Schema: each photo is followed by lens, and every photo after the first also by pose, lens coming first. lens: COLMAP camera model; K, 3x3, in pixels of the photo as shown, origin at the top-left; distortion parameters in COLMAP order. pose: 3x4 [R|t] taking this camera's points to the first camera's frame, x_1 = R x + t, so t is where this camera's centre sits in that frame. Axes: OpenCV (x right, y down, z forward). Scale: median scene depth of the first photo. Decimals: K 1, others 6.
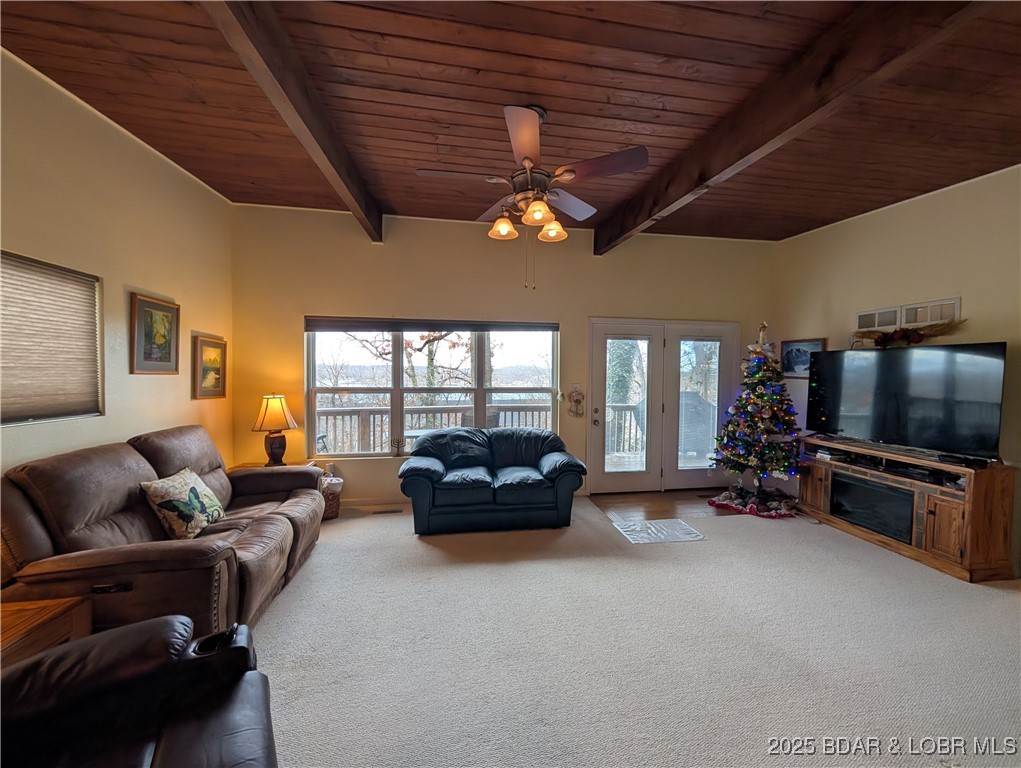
lens RADIAL K [[386.3, 0, 514.2], [0, 386.3, 385.2], [0, 0, 1]] dist [0.001677, -0.000036]
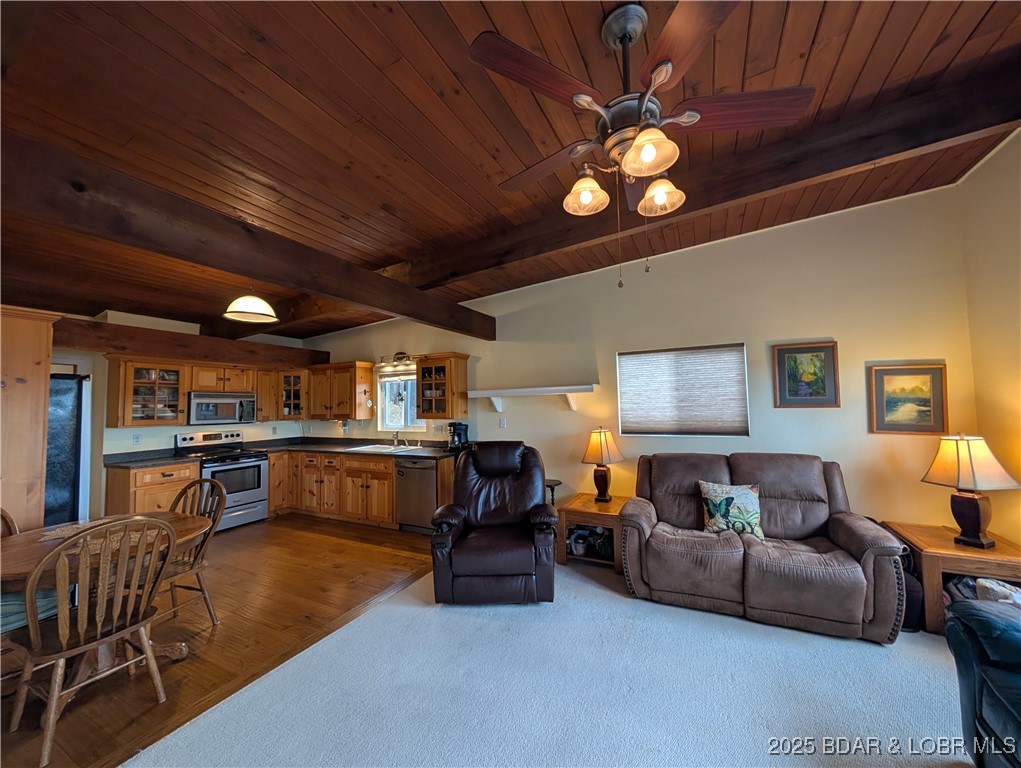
lens RADIAL K [[386.3, 0, 514.5], [0, 386.3, 385.6], [0, 0, 1]] dist [0.001677, -0.000036]
pose [[-0.586105, -0.041816, -0.809155, 0.576168], [-0.007103, 0.998894, -0.046476, -0.037139], [0.810204, -0.021492, -0.585754, 1.049893]]
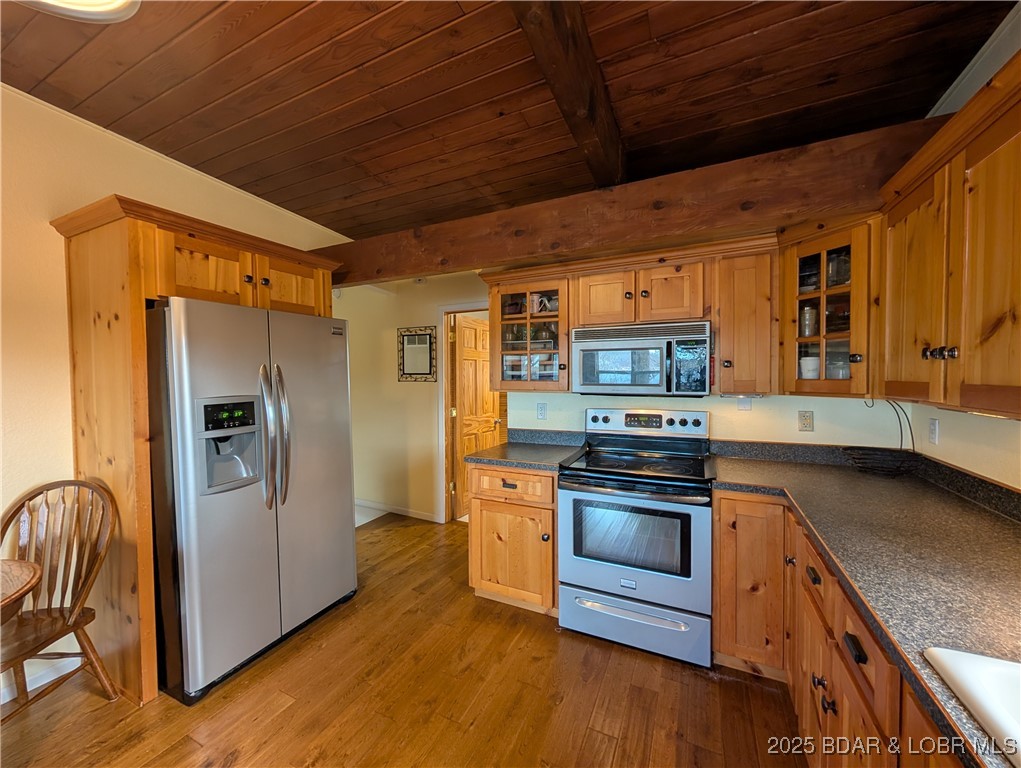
lens RADIAL K [[386.3, 0, 518.6], [0, 386.3, 386.8], [0, 0, 1]] dist [0.001677, -0.000036]
pose [[-0.822986, -0.022575, 0.567612, -0.395248], [0.012629, 0.998236, 0.058013, 0.000773], [-0.567921, 0.054912, -0.821249, -0.377662]]
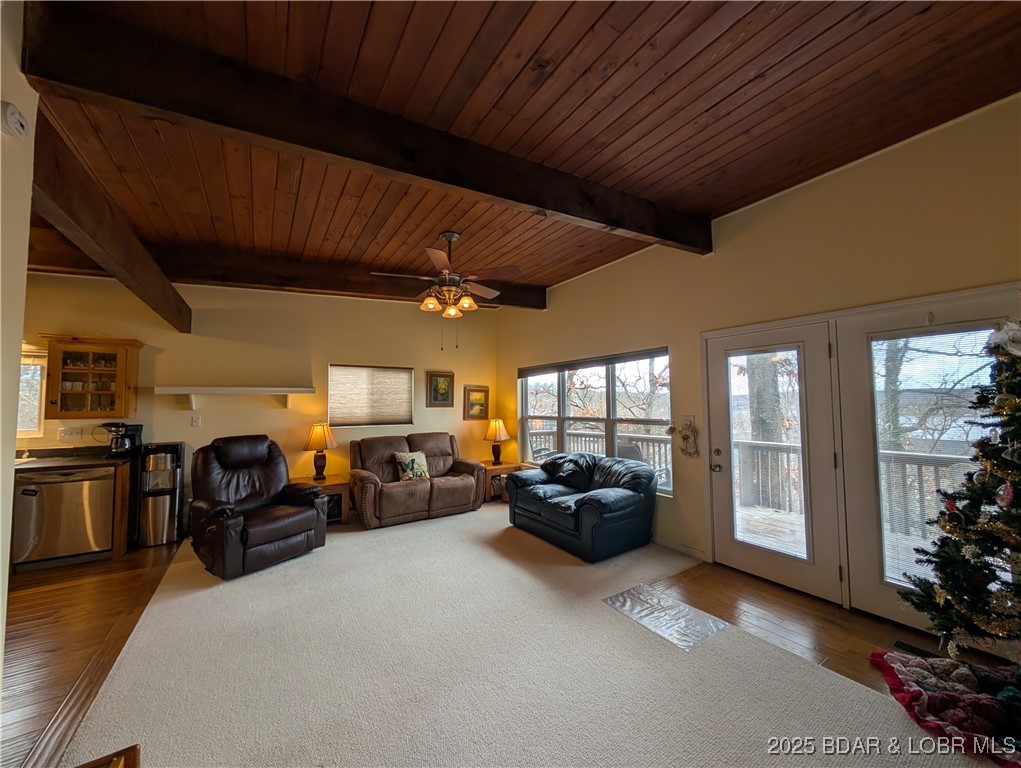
lens RADIAL K [[386.3, 0, 514.4], [0, 386.3, 385.1], [0, 0, 1]] dist [0.001677, -0.000036]
pose [[0.405523, -0.056049, -0.912365, 1.283625], [-0.014289, 0.997608, -0.067637, -0.012841], [0.913973, 0.040466, 0.403752, 0.550717]]
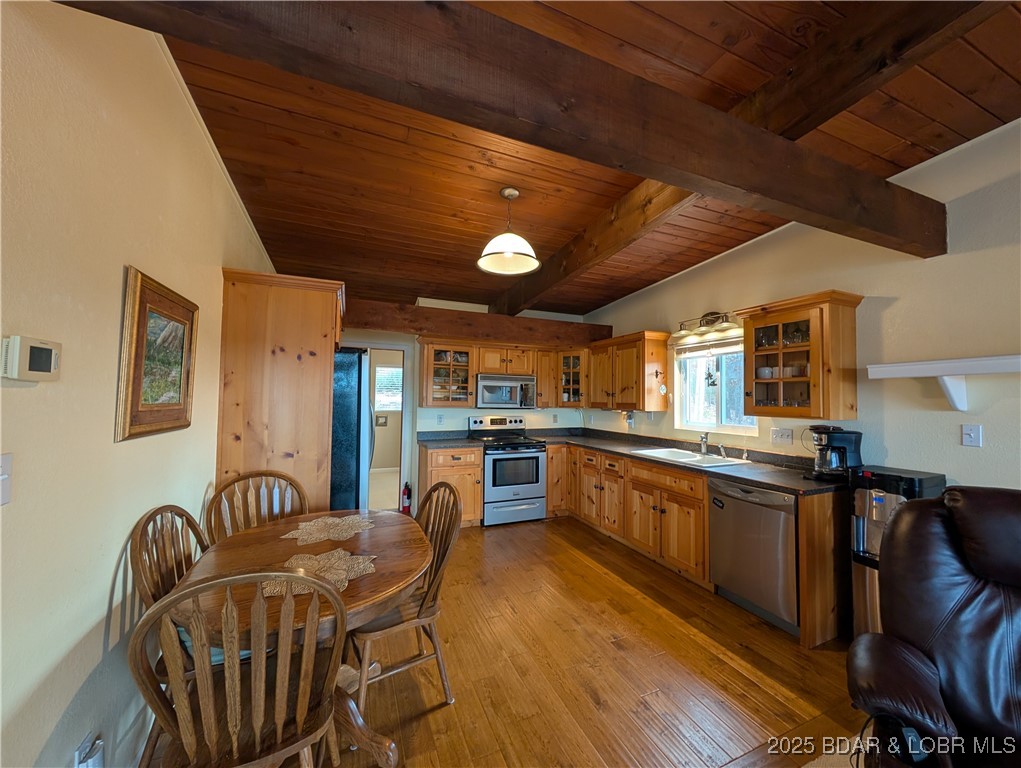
lens RADIAL K [[386.3, 0, 514.7], [0, 386.3, 385.7], [0, 0, 1]] dist [0.001677, -0.000036]
pose [[-0.970327, -0.032450, -0.239610, 0.260824], [-0.030433, 0.999463, -0.012111, -0.012057], [0.239875, -0.004459, -0.970794, 0.509325]]
